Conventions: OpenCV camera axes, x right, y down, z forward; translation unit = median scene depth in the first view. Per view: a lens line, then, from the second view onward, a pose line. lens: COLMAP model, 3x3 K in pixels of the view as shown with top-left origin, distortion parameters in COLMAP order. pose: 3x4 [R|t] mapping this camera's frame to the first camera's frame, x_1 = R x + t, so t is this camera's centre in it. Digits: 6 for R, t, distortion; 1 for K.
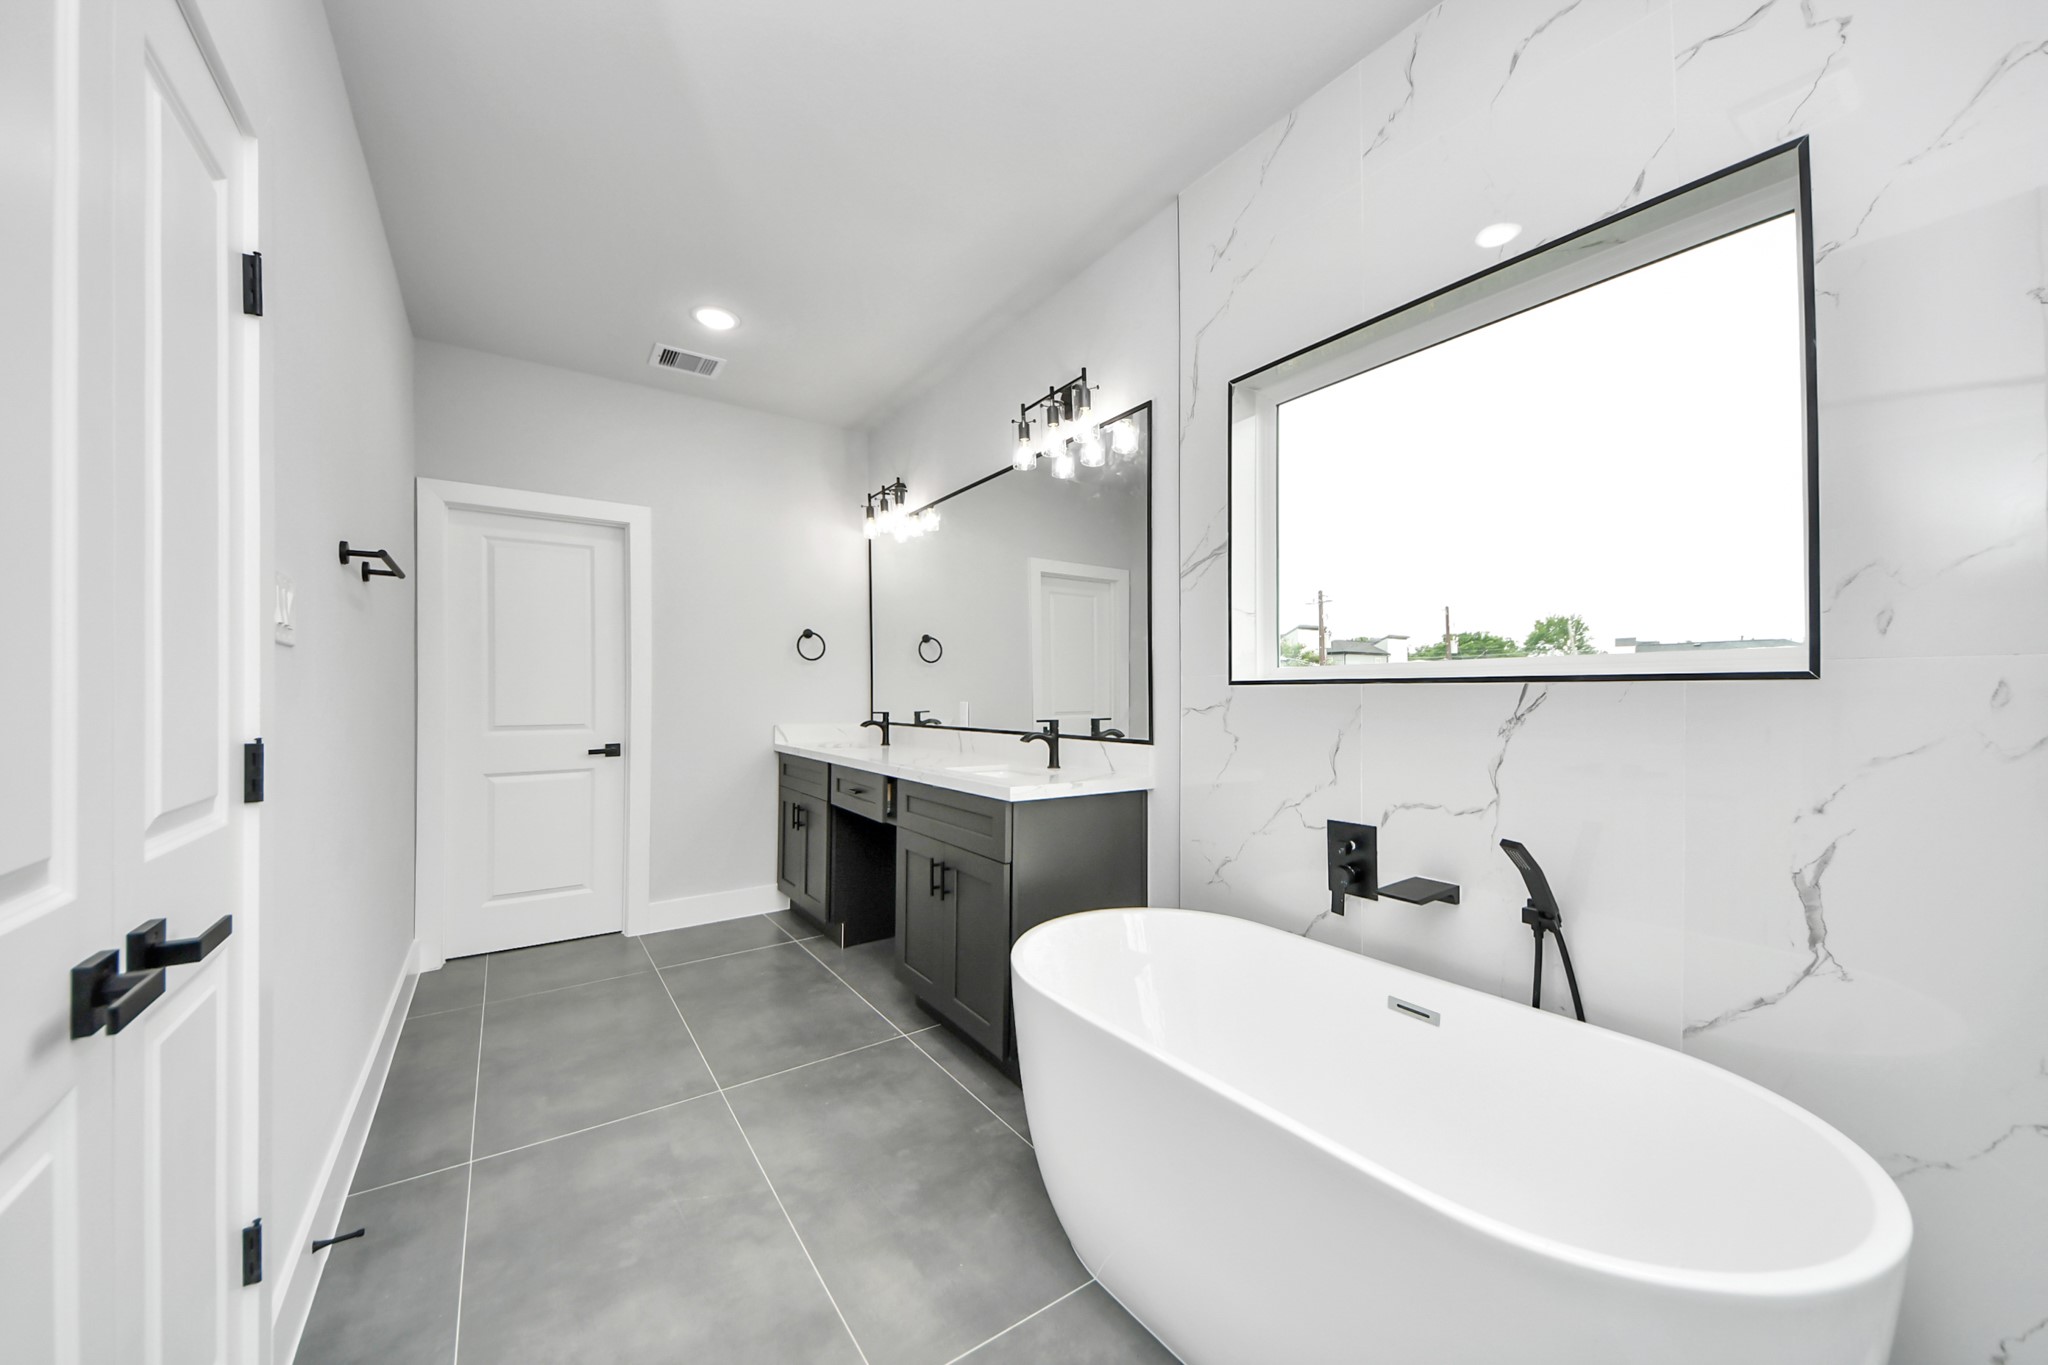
lens RADIAL K [[713.1, 0, 989.7], [0, 713.1, 689.9], [0, 0, 1]] dist [0.032029, -0.024833]
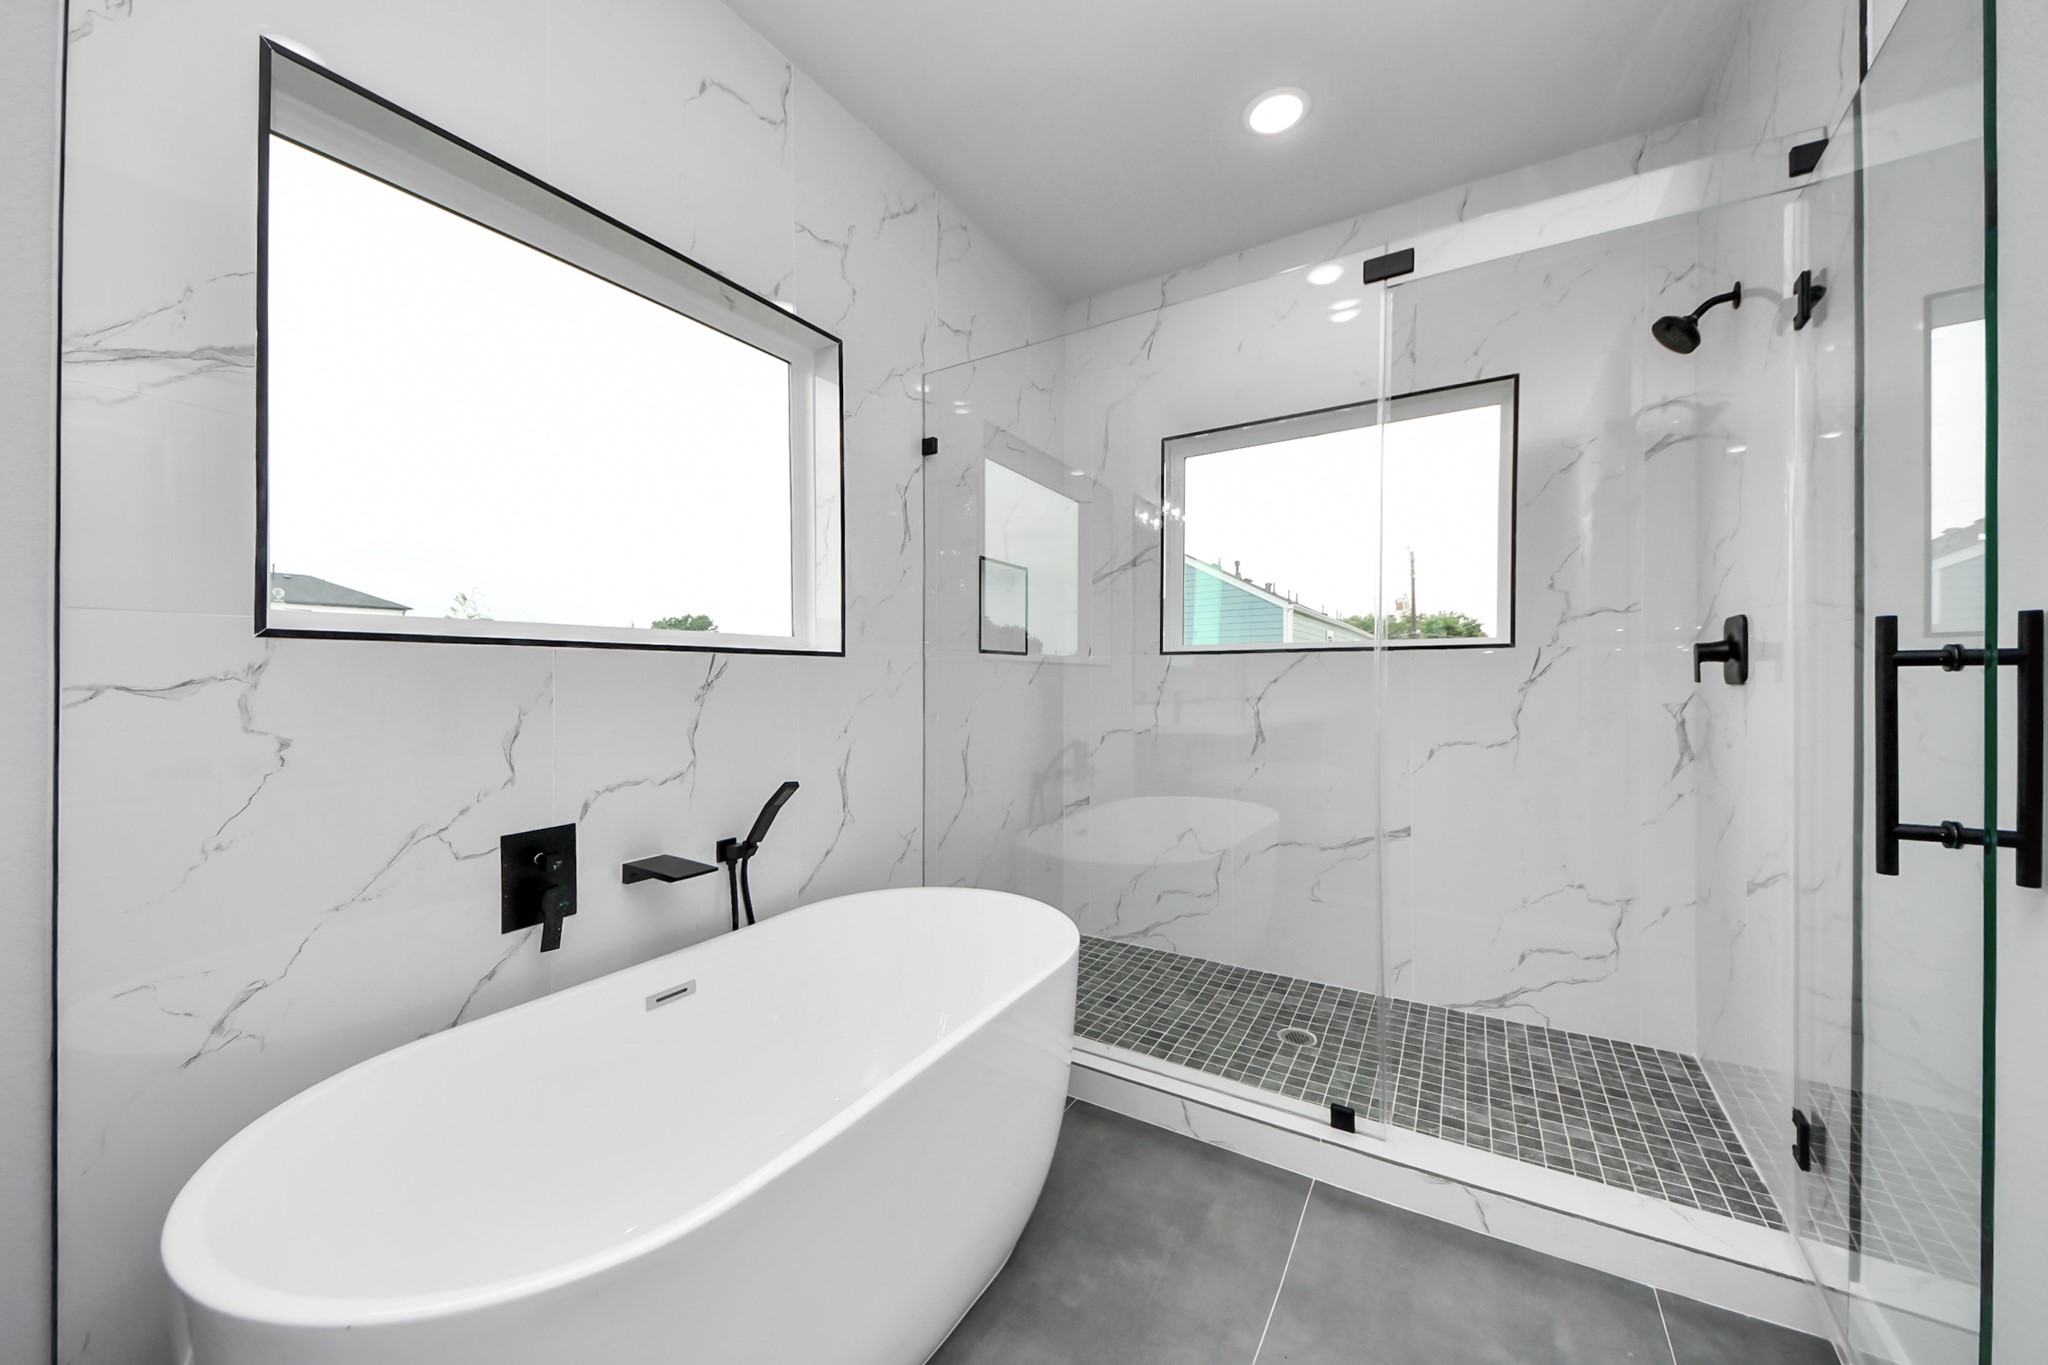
lens RADIAL K [[738.9, 0, 1030.1], [0, 738.9, 676.2], [0, 0, 1]] dist [0.048157, -0.028398]
pose [[-0.441801, -0.000895, 0.897113, -0.375310], [-0.007002, 0.999972, -0.002451, 0.018098], [-0.897086, -0.007365, -0.441795, 0.754692]]
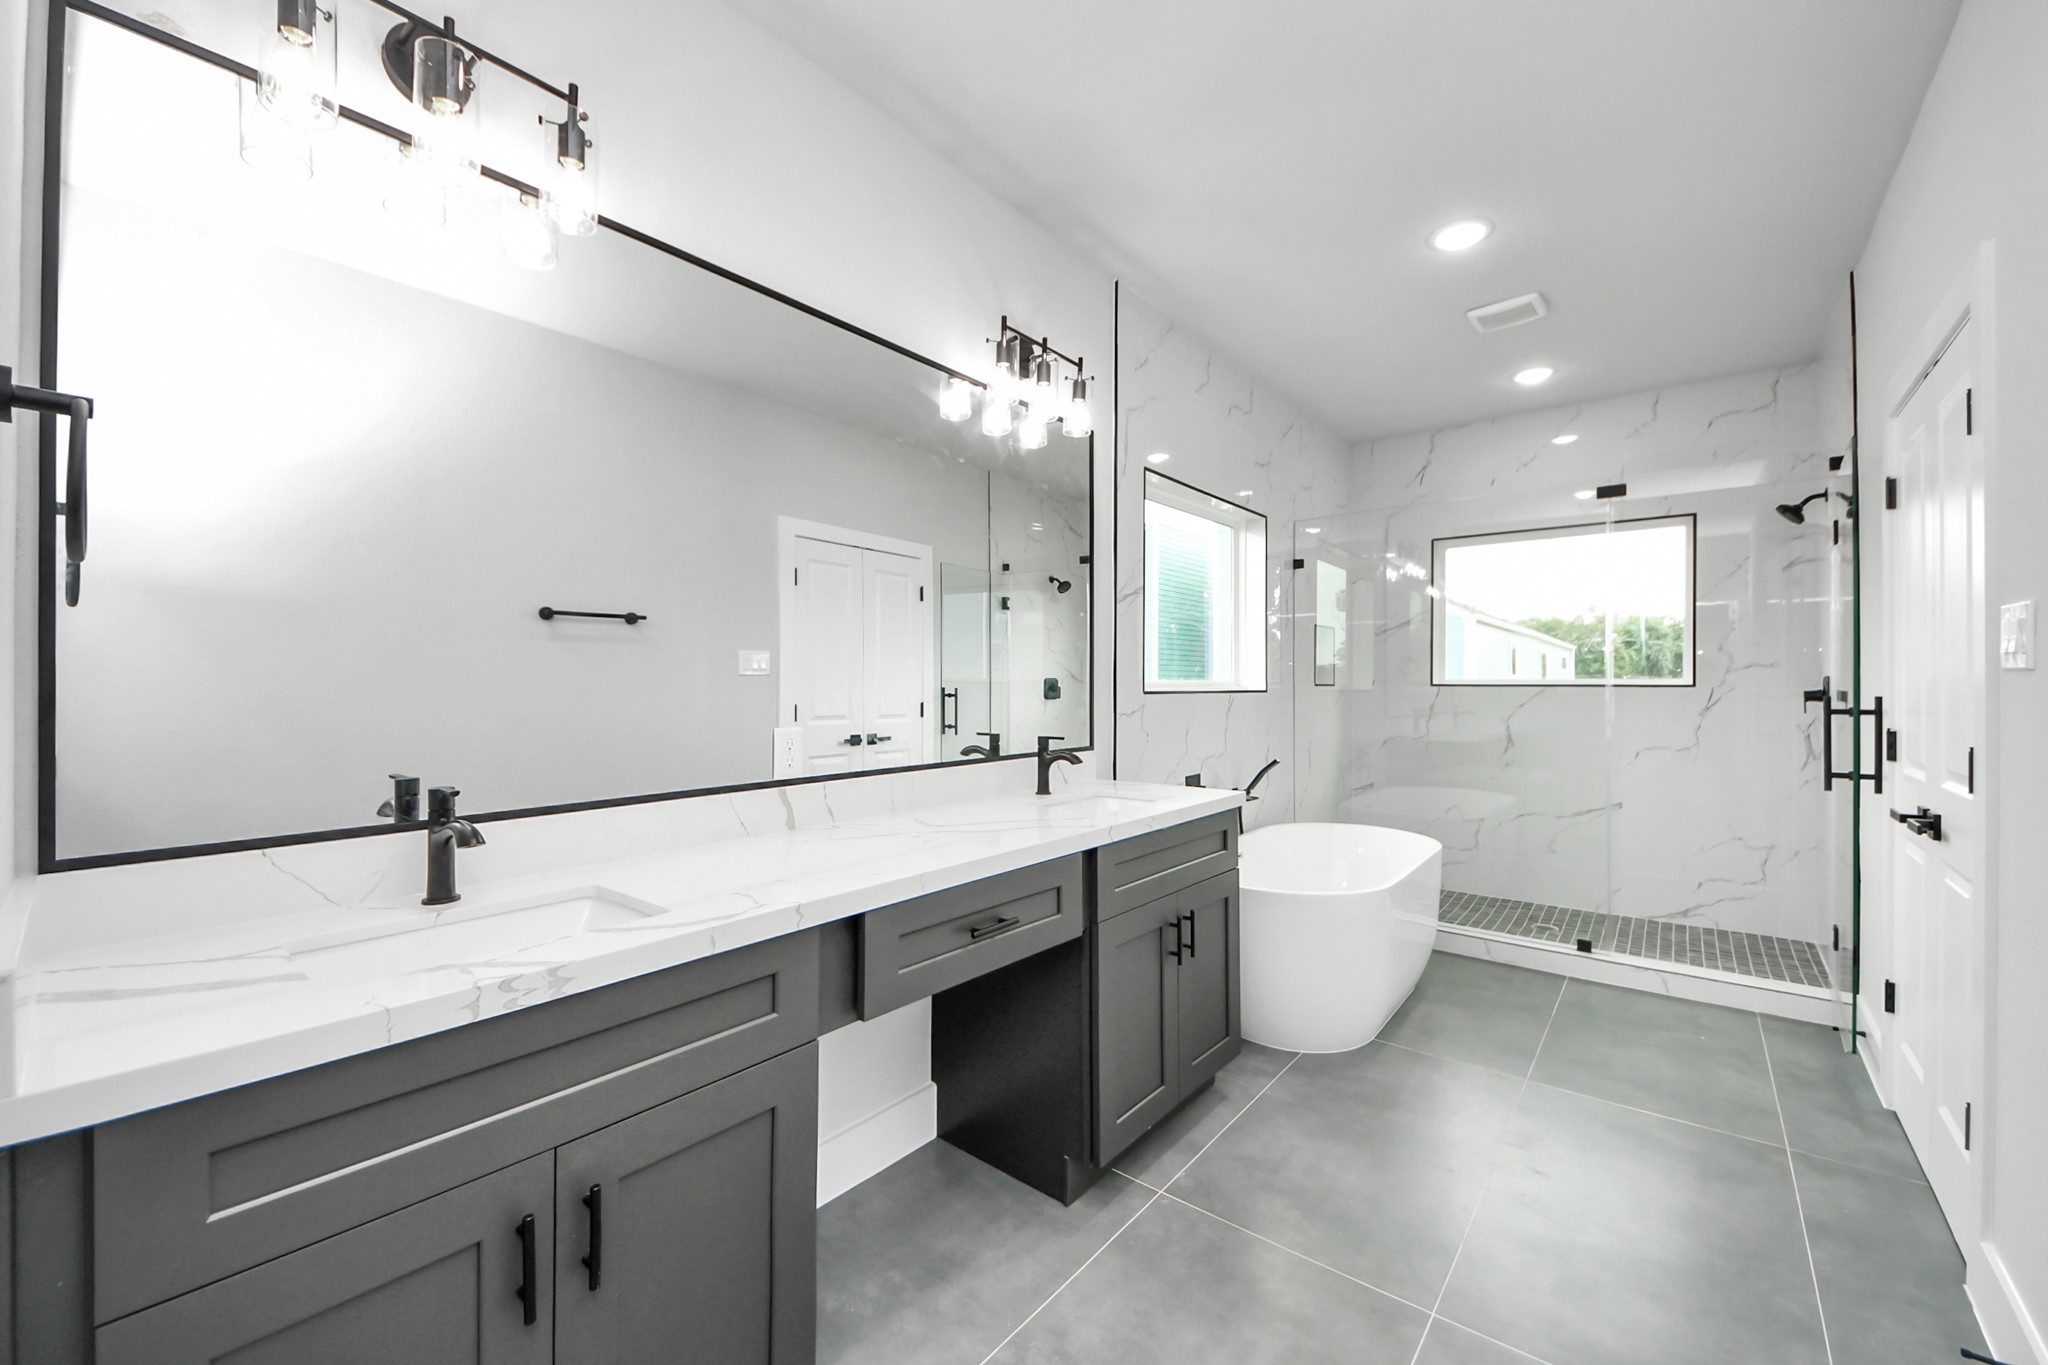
lens RADIAL K [[788.6, 0, 999.3], [0, 788.6, 675.8], [0, 0, 1]] dist [-0.000230, -0.008096]
pose [[-0.271989, 0.005855, 0.962283, -1.005210], [-0.010331, 0.999906, -0.009003, -0.025895], [-0.962245, -0.012390, -0.271903, 1.665693]]
